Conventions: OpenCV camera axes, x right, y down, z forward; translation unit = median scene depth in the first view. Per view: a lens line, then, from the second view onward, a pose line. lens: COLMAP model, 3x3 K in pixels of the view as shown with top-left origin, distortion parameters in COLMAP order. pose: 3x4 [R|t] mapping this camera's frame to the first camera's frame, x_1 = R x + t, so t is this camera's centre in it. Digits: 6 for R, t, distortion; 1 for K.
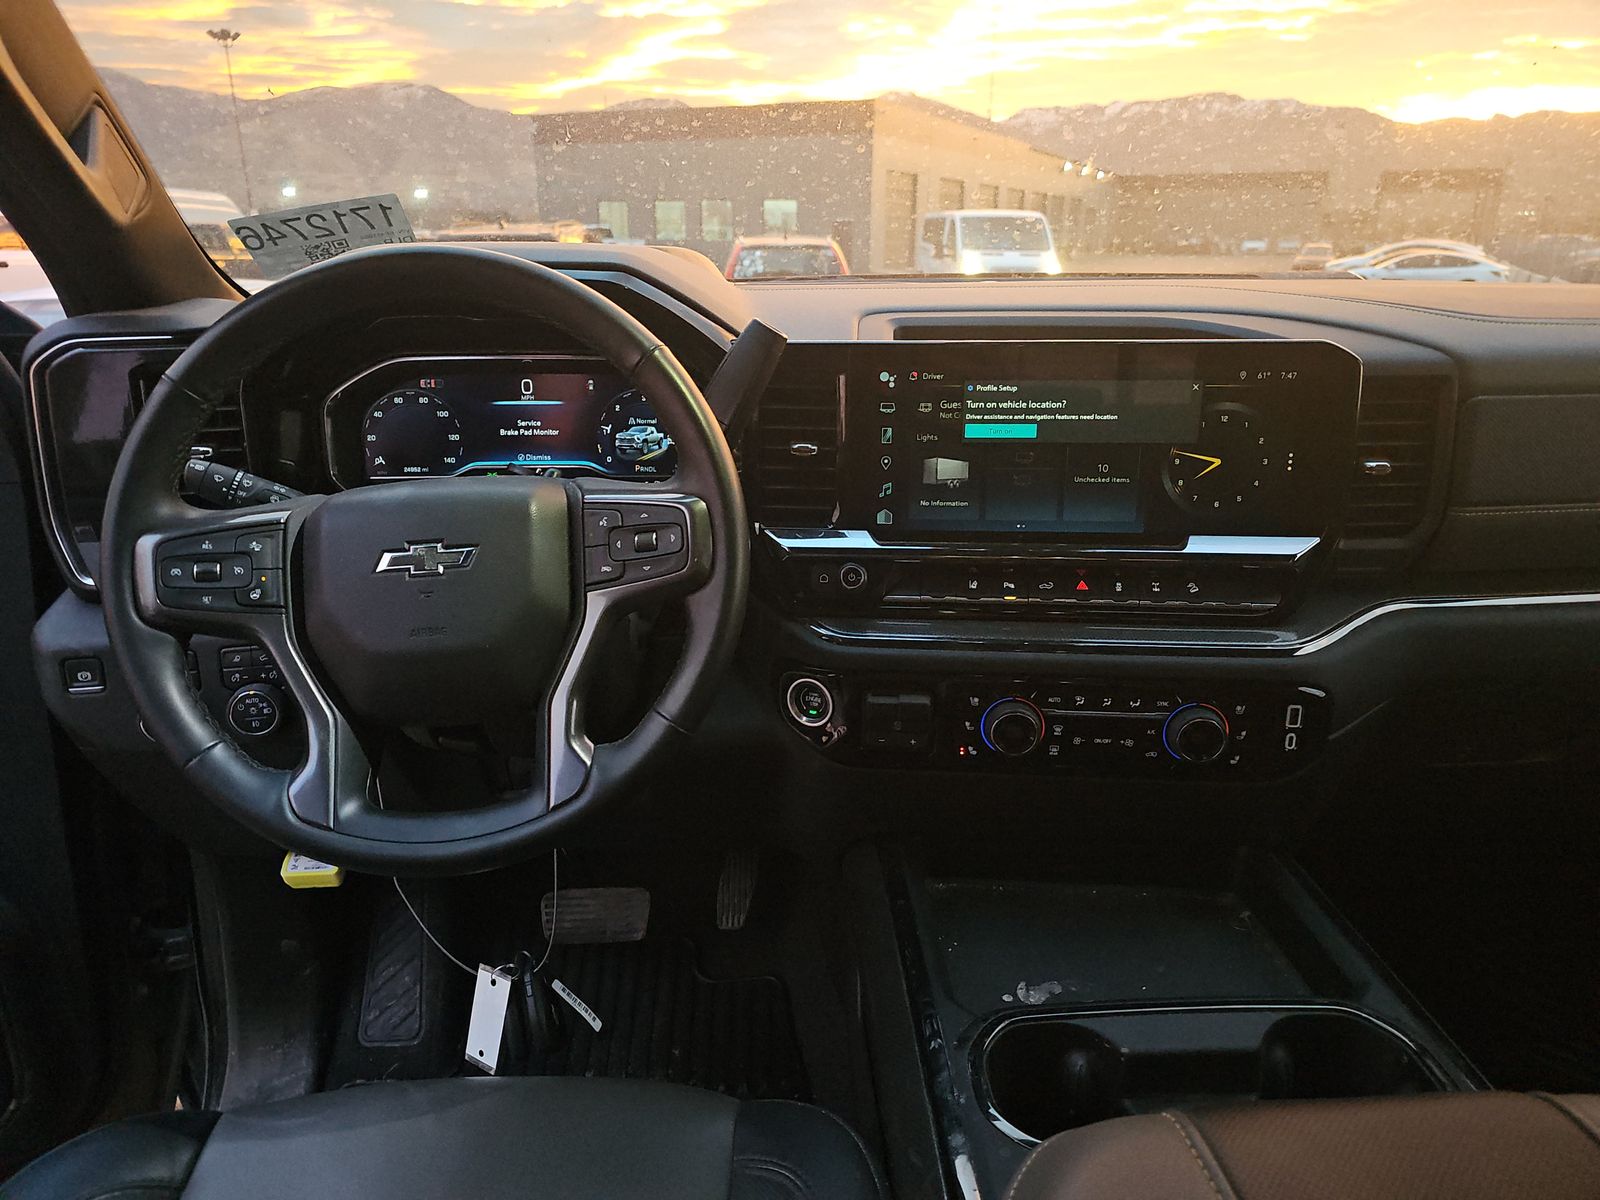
lens RADIAL K [[1052.4, 0, 800.0], [0, 1052.4, 600.0], [0, 0, 1]] dist [0.102318, -0.124376]
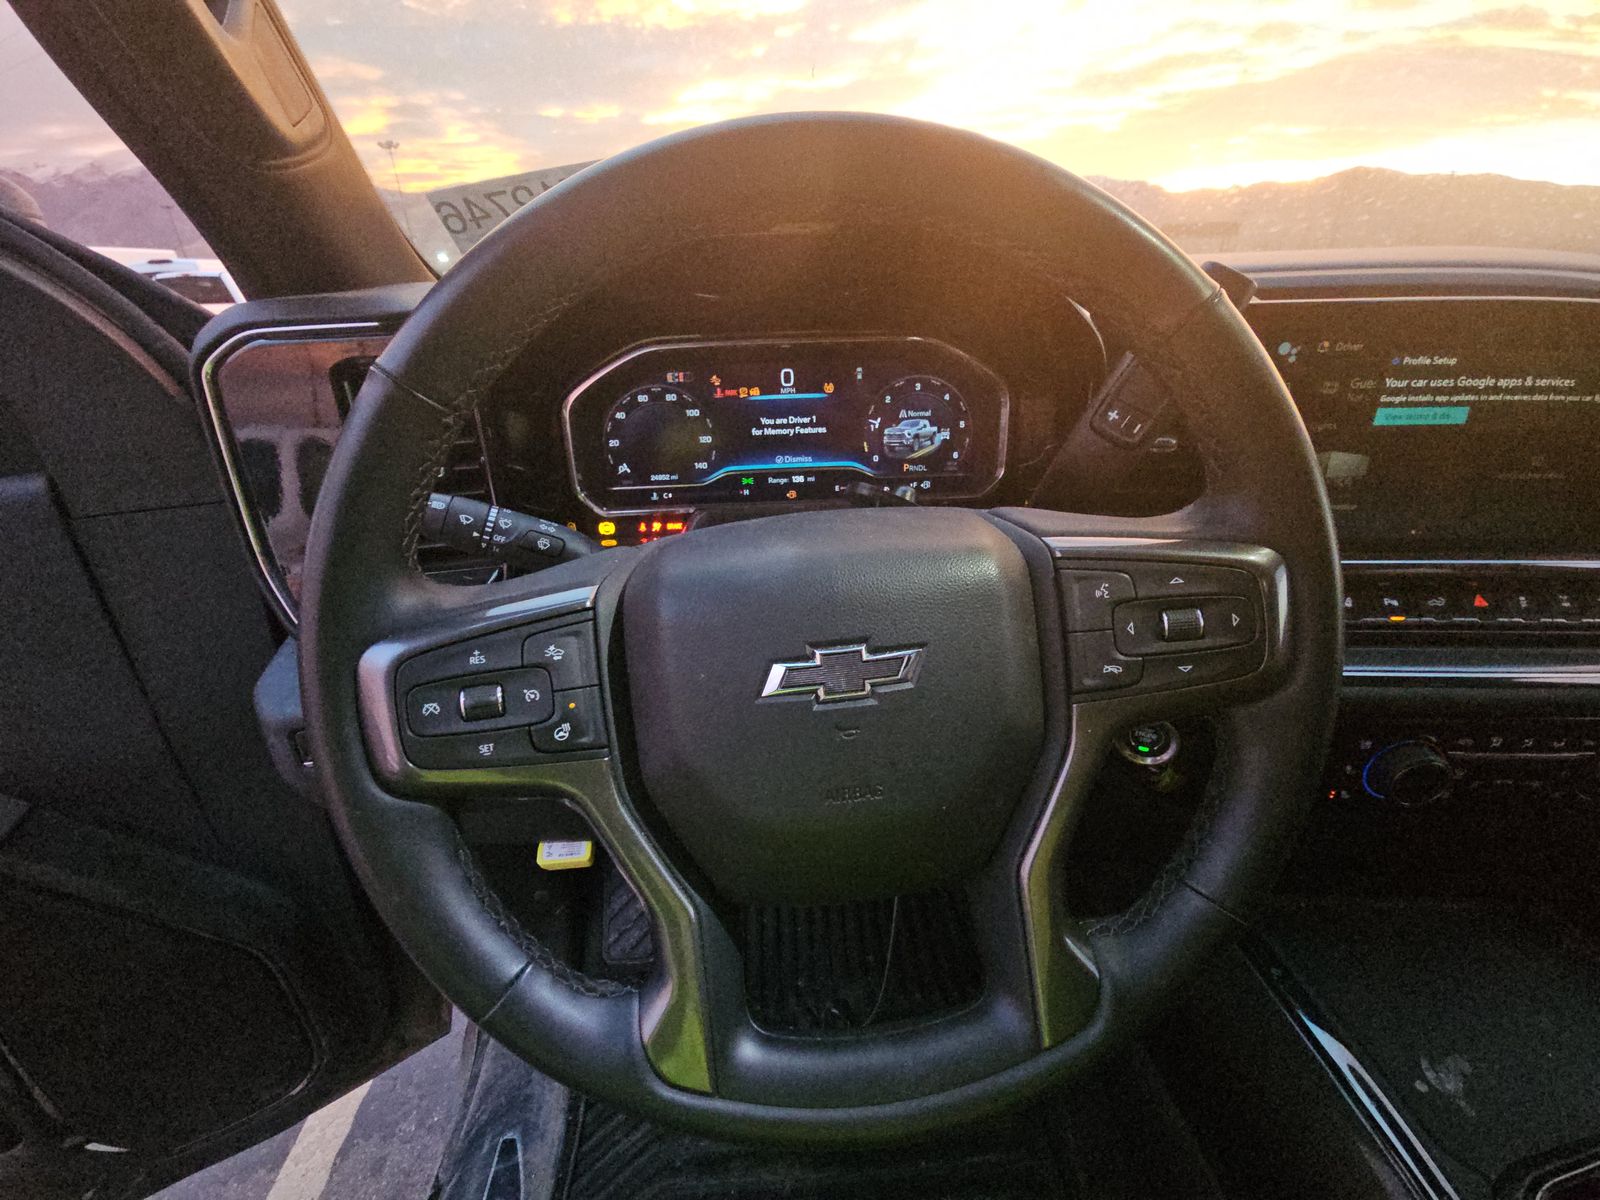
lens RADIAL K [[651.6, 0, 794.4], [0, 651.6, 607.7], [0, 0, 1]] dist [0.011936, -0.007736]
pose [[0.999471, -0.029690, 0.013254, -0.295604], [0.027620, 0.990367, 0.135682, -0.096440], [-0.017155, -0.135244, 0.990664, 0.497909]]
